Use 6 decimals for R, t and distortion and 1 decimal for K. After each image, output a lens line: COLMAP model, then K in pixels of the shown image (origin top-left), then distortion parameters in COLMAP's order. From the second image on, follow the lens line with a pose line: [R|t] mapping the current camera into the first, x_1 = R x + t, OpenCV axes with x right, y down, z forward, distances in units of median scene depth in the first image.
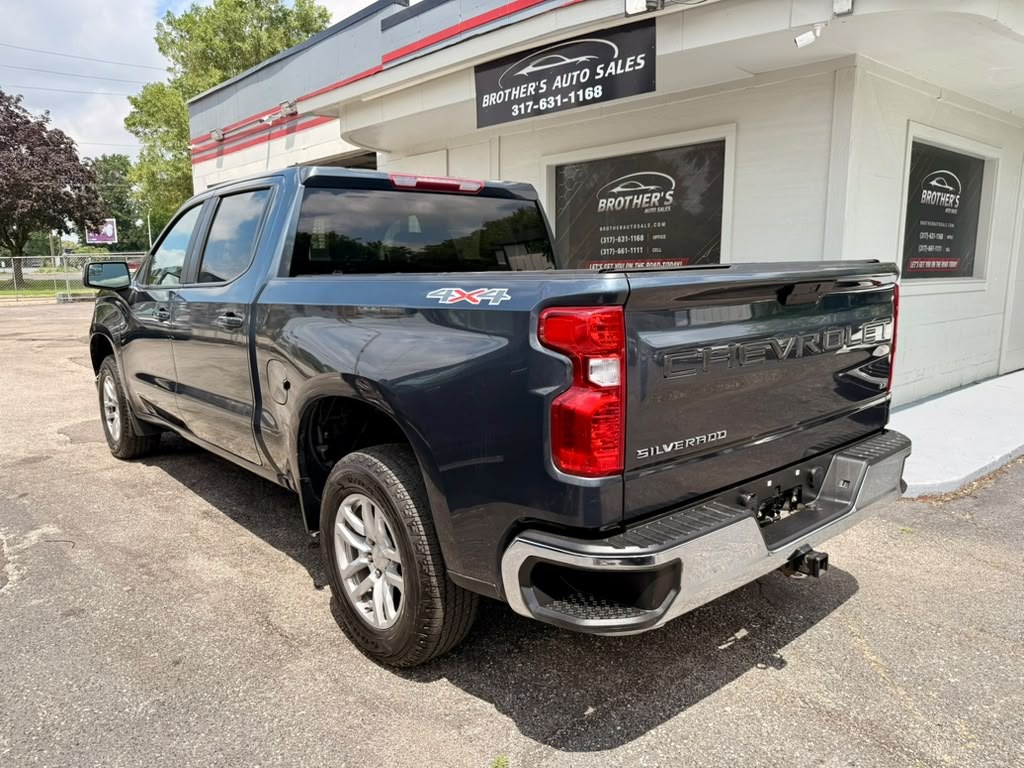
lens RADIAL K [[740.6, 0, 507.2], [0, 740.6, 392.5], [0, 0, 1]] dist [0.037740, -0.052630]
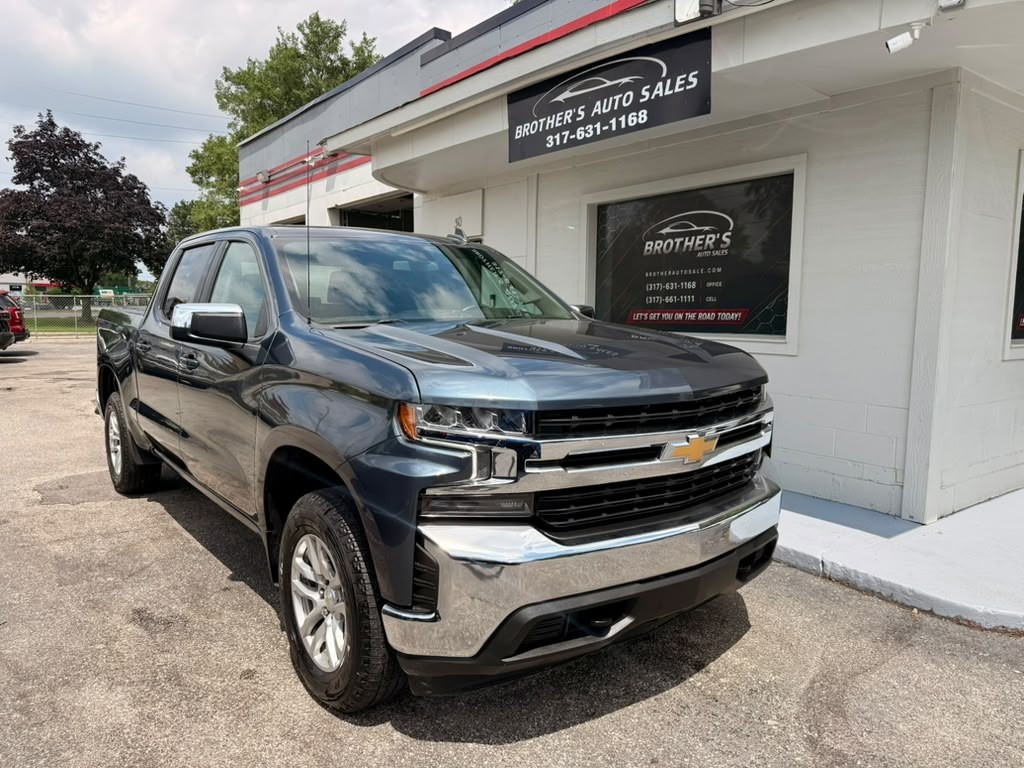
lens RADIAL K [[734.5, 0, 507.8], [0, 734.5, 387.6], [0, 0, 1]] dist [0.042279, -0.054572]
pose [[0.996877, 0.024653, -0.075022, 0.036575], [-0.029480, 0.997519, -0.063932, -0.030756], [0.073260, 0.065944, 0.995130, 0.151847]]
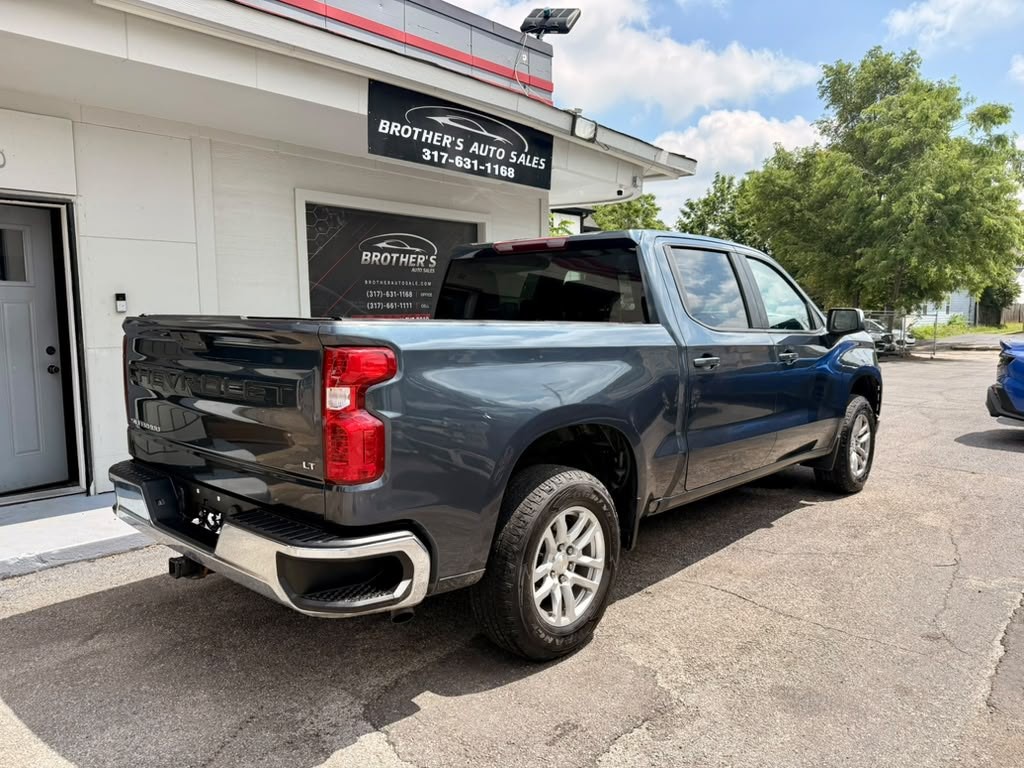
lens RADIAL K [[738.4, 0, 513.8], [0, 738.4, 391.2], [0, 0, 1]] dist [0.060408, -0.090627]
pose [[-0.096116, -0.088303, 0.991446, -1.024818], [0.176611, 0.978740, 0.104293, -0.179416], [-0.979577, 0.185125, -0.078477, 1.102011]]
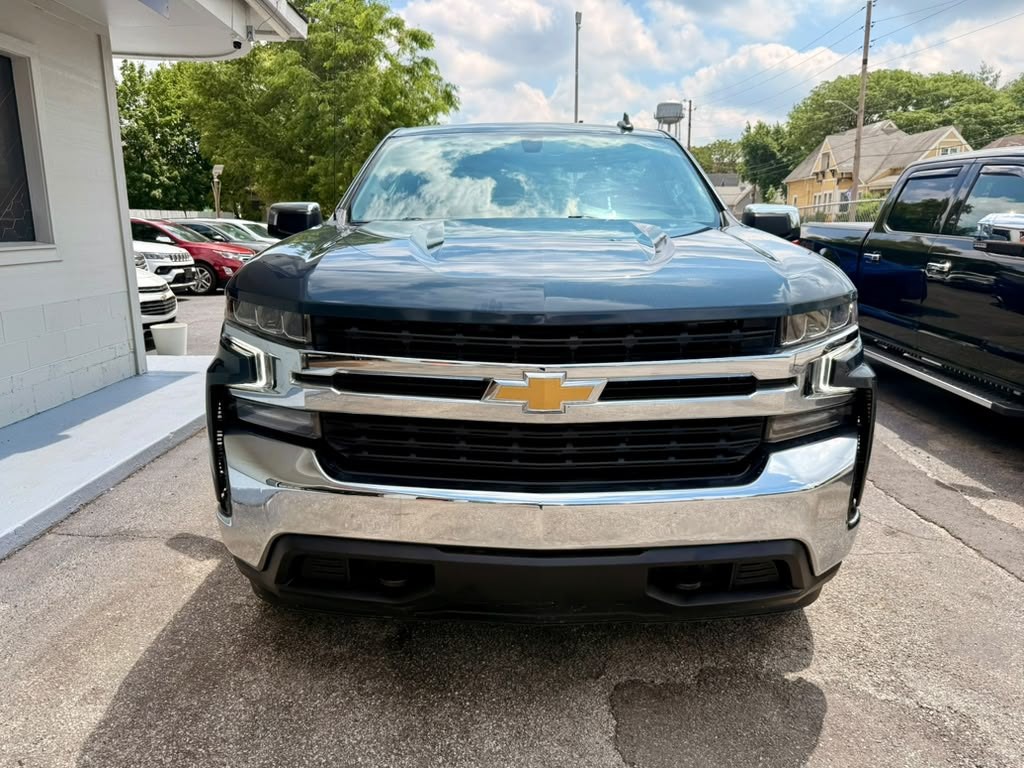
lens RADIAL K [[733.3, 0, 523.8], [0, 733.3, 392.7], [0, 0, 1]] dist [-0.009194, -0.001363]
pose [[-0.770124, -0.129249, 0.624662, -0.633780], [0.119536, 0.932669, 0.340351, -0.212297], [-0.626594, 0.336782, -0.702821, 1.325467]]
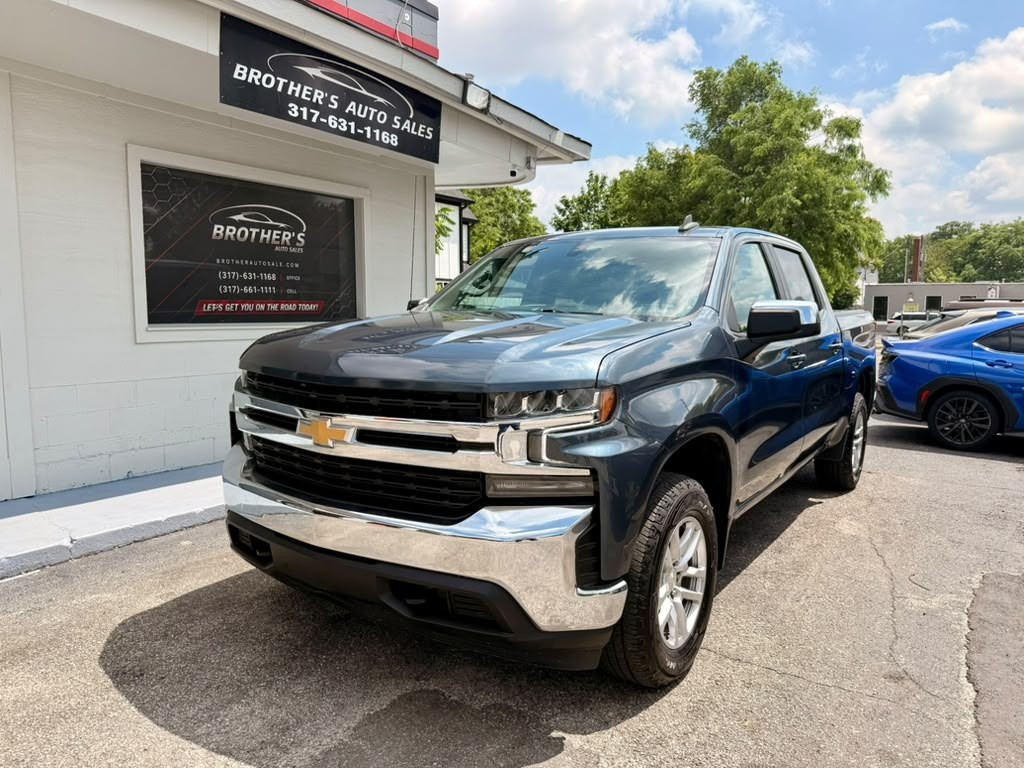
lens RADIAL K [[747.1, 0, 524.5], [0, 747.1, 384.6], [0, 0, 1]] dist [-0.007405, -0.003509]
pose [[-0.275520, -0.087971, 0.957261, -0.900523], [0.155382, 0.978634, 0.134658, -0.176859], [-0.948654, 0.185842, -0.255964, 1.105342]]
